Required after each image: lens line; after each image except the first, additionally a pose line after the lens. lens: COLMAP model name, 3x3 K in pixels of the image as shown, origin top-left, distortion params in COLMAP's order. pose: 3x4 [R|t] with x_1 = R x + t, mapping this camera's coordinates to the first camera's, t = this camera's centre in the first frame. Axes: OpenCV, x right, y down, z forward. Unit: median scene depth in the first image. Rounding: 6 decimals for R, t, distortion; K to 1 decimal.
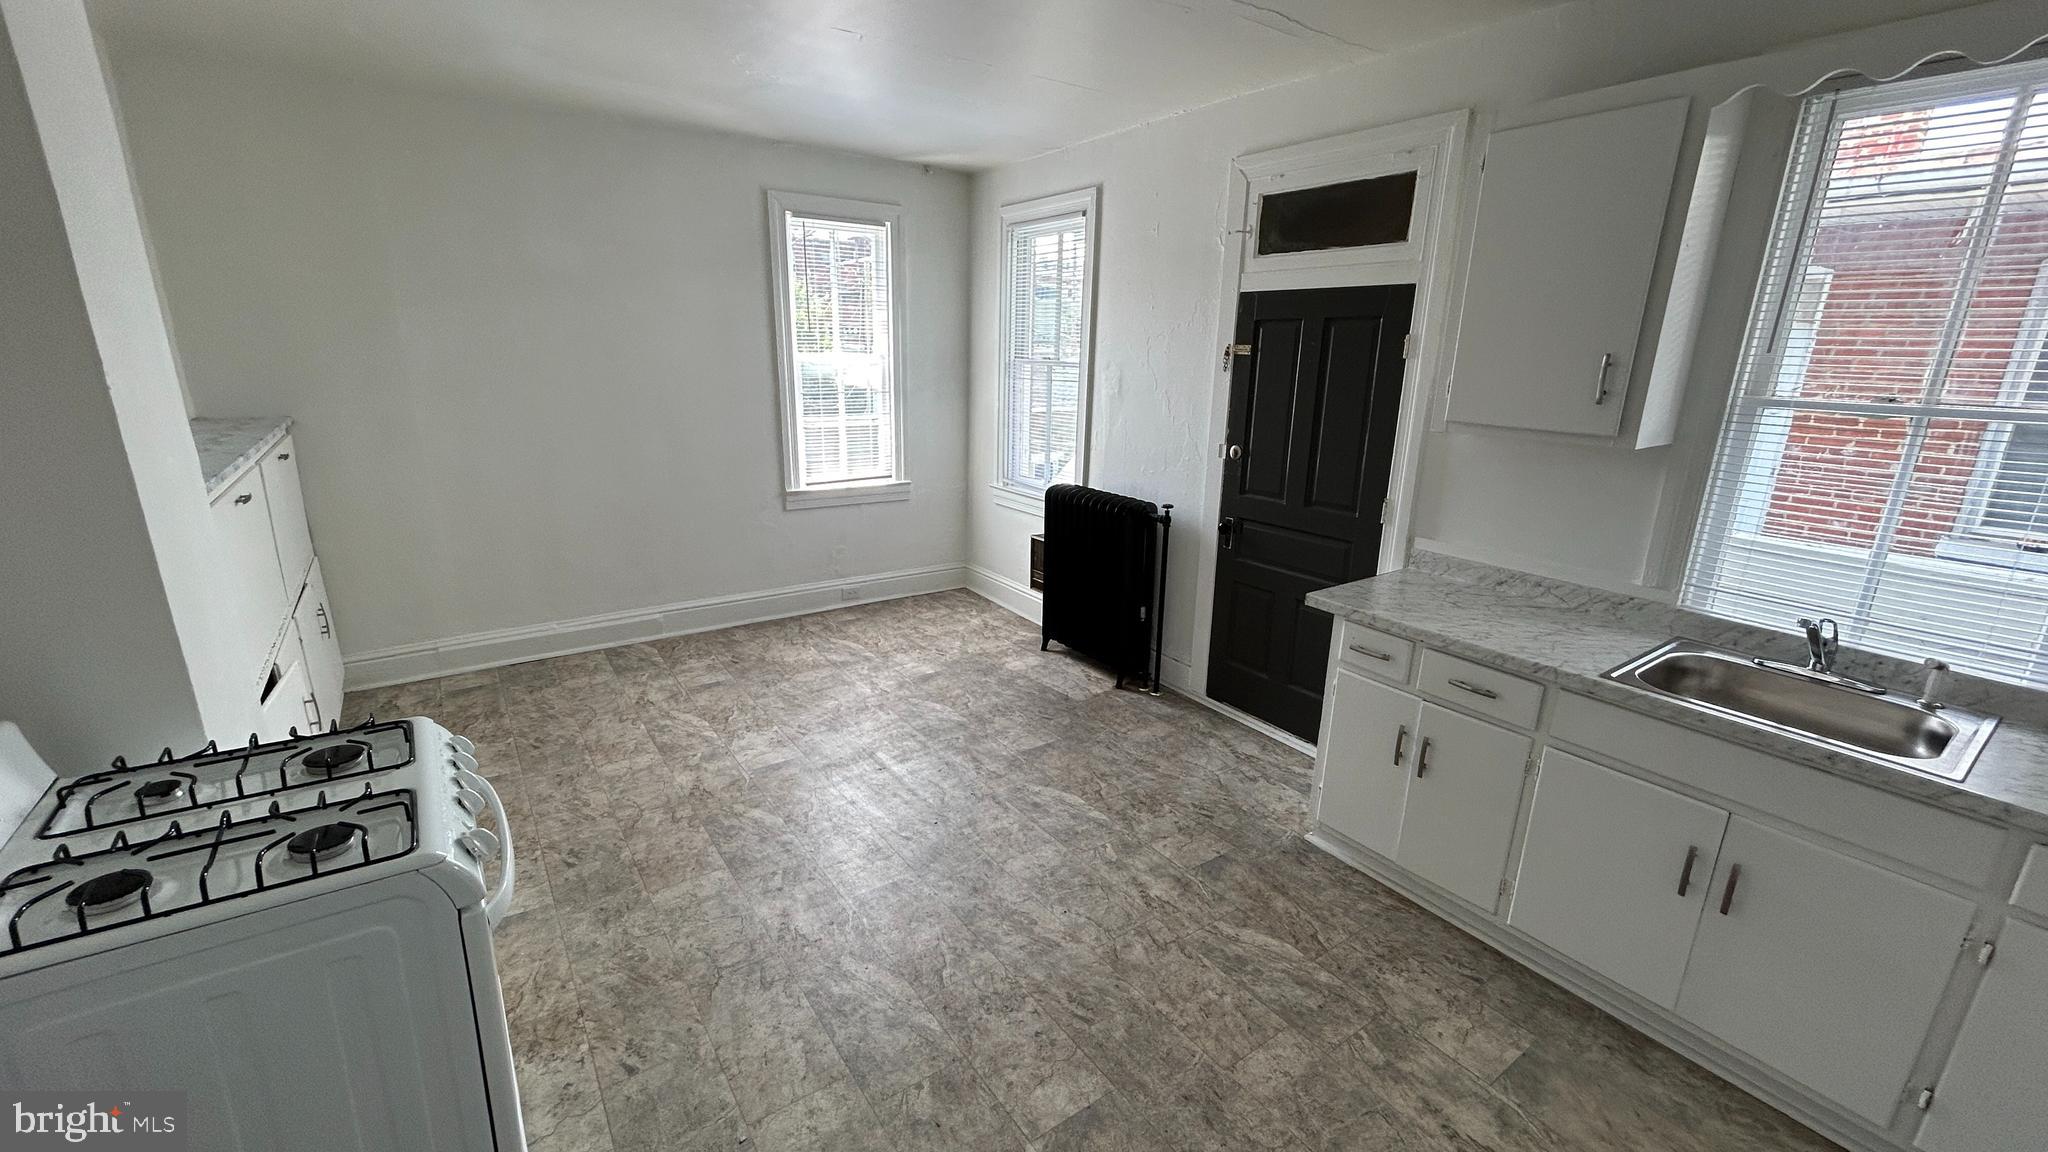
lens RADIAL K [[828.1, 0, 1021.7], [0, 828.1, 574.9], [0, 0, 1]] dist [-0.001281, 0.002635]
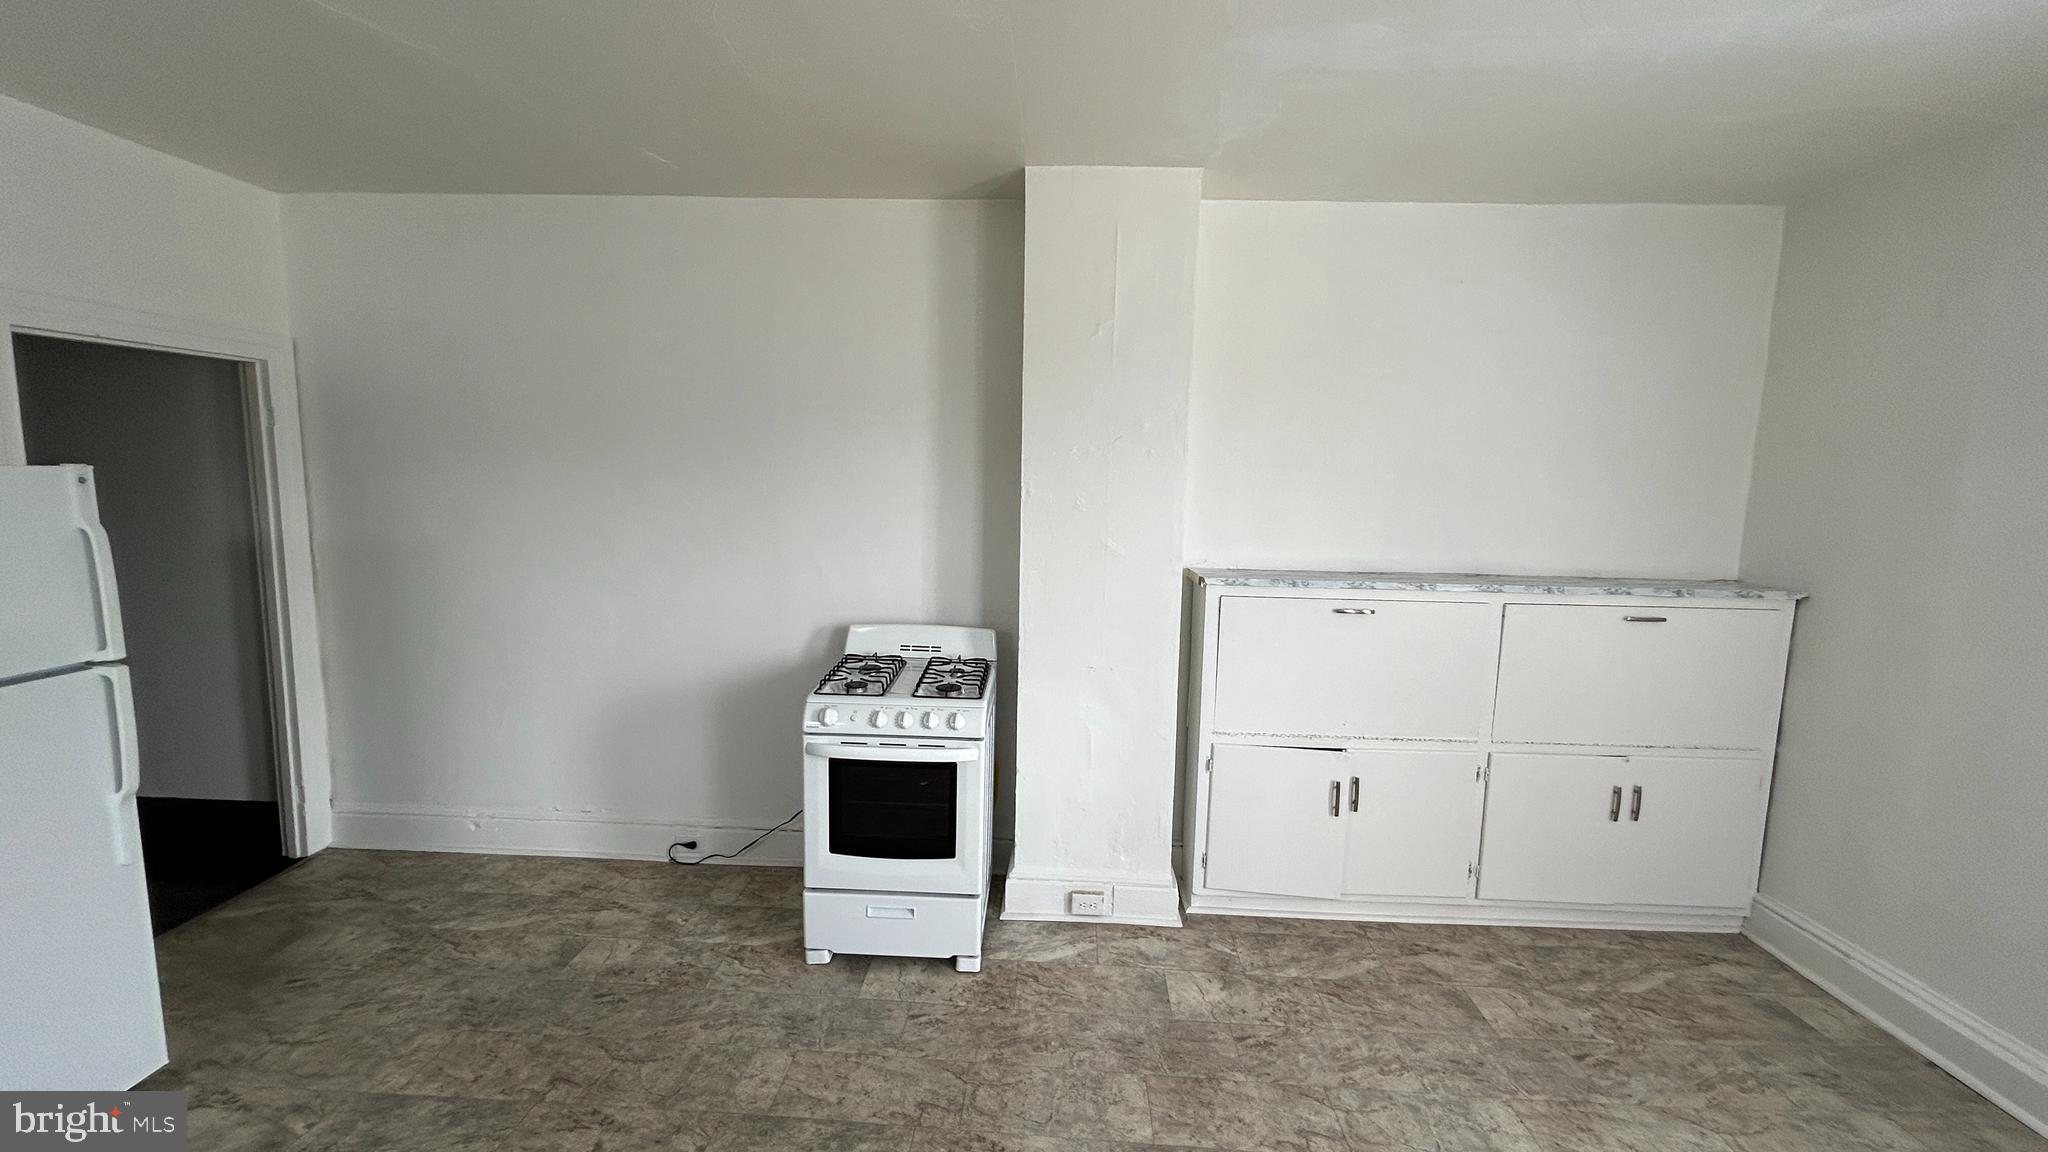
lens RADIAL K [[828.1, 0, 1023.6], [0, 828.1, 575.3], [0, 0, 1]] dist [-0.001281, 0.002635]
pose [[-0.613400, 0.061265, -0.787393, 0.275466], [-0.248141, 0.931548, 0.265789, -0.295335], [0.749778, 0.358419, -0.556209, 1.110262]]
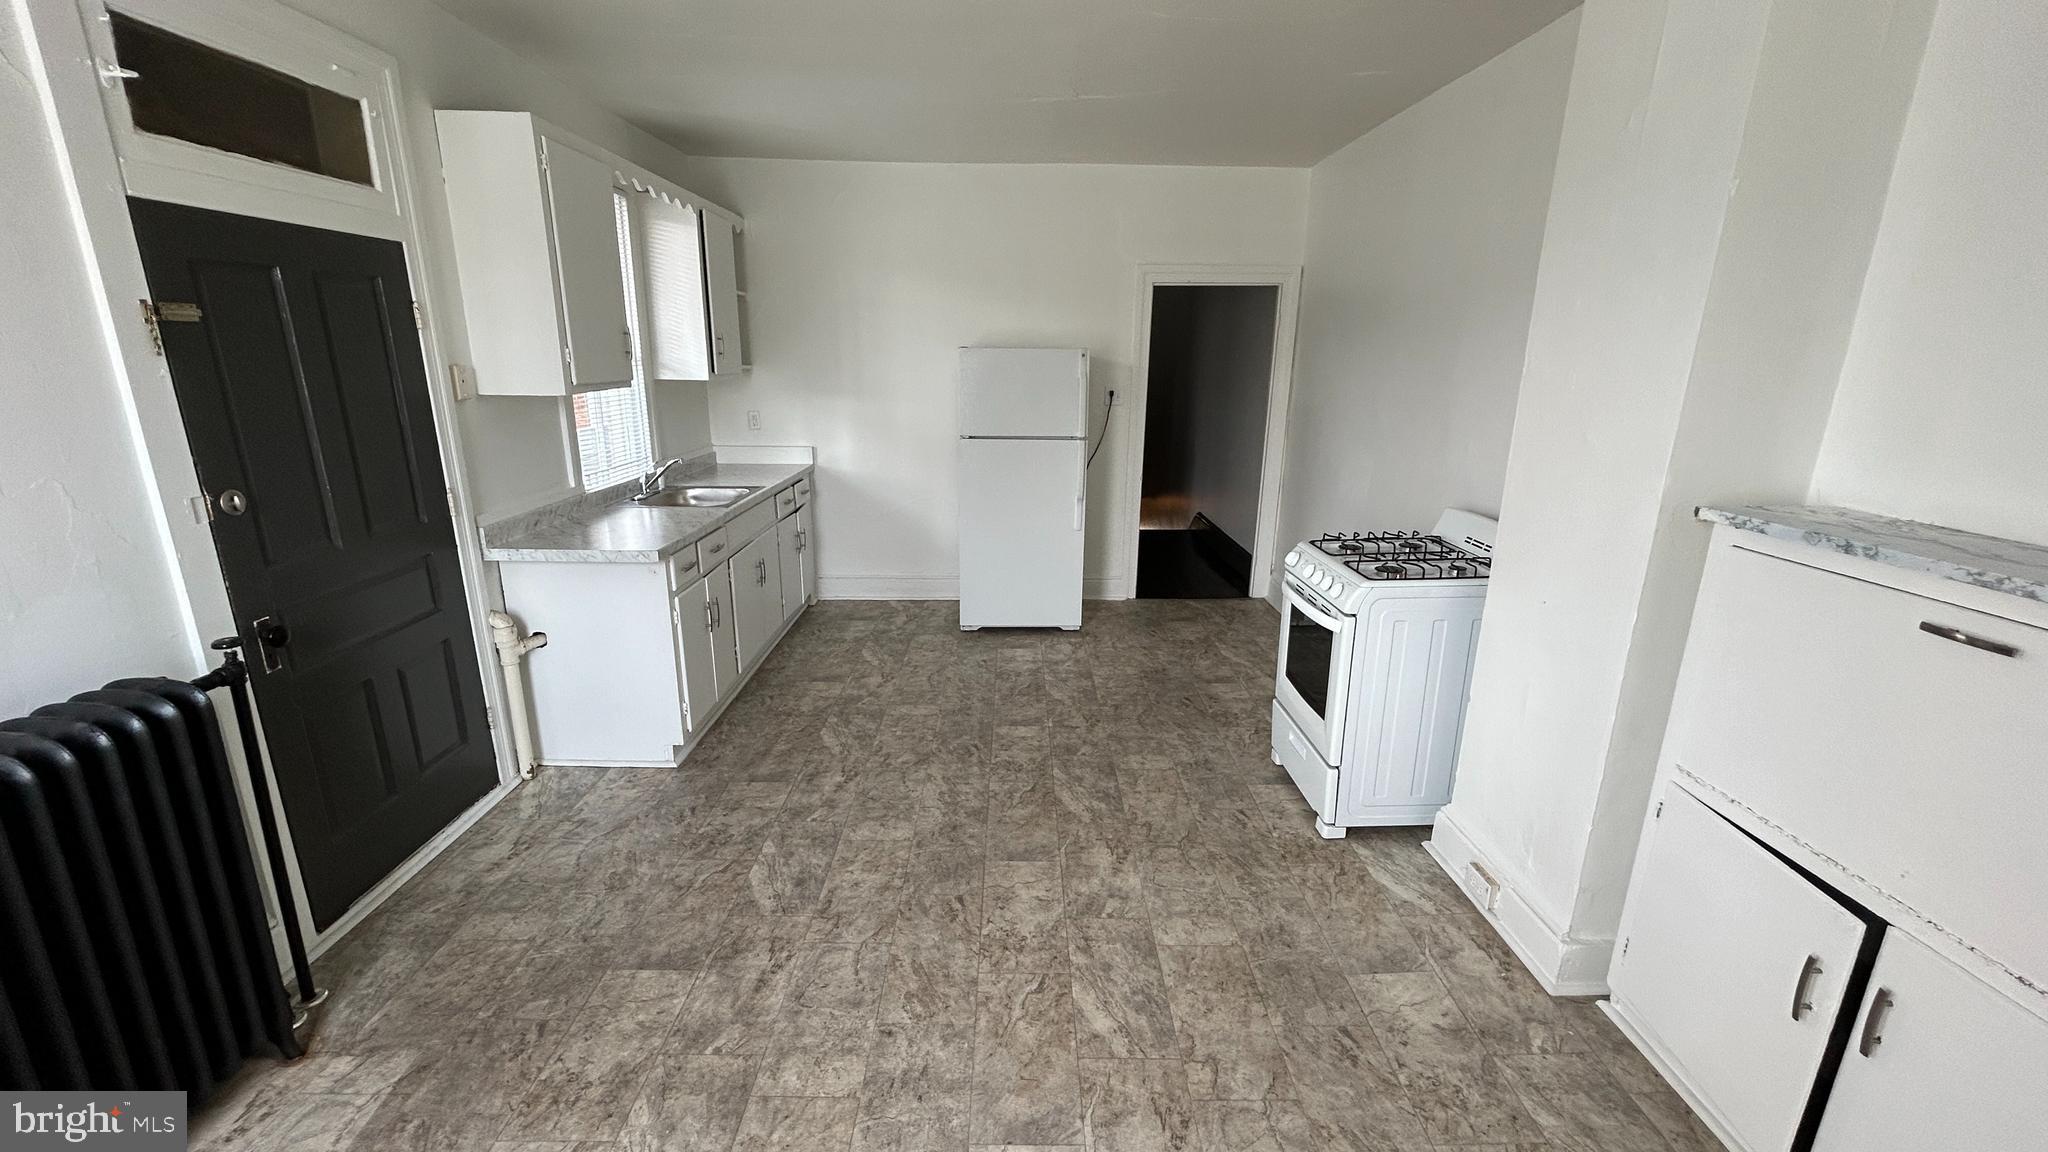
lens RADIAL K [[828.1, 0, 1026.0], [0, 828.1, 575.5], [0, 0, 1]] dist [-0.001281, 0.002635]
pose [[-0.825079, -0.176741, 0.536664, -0.616131], [0.125979, 0.868362, 0.479663, -0.392355], [-0.550794, 0.463368, -0.694201, 1.444241]]
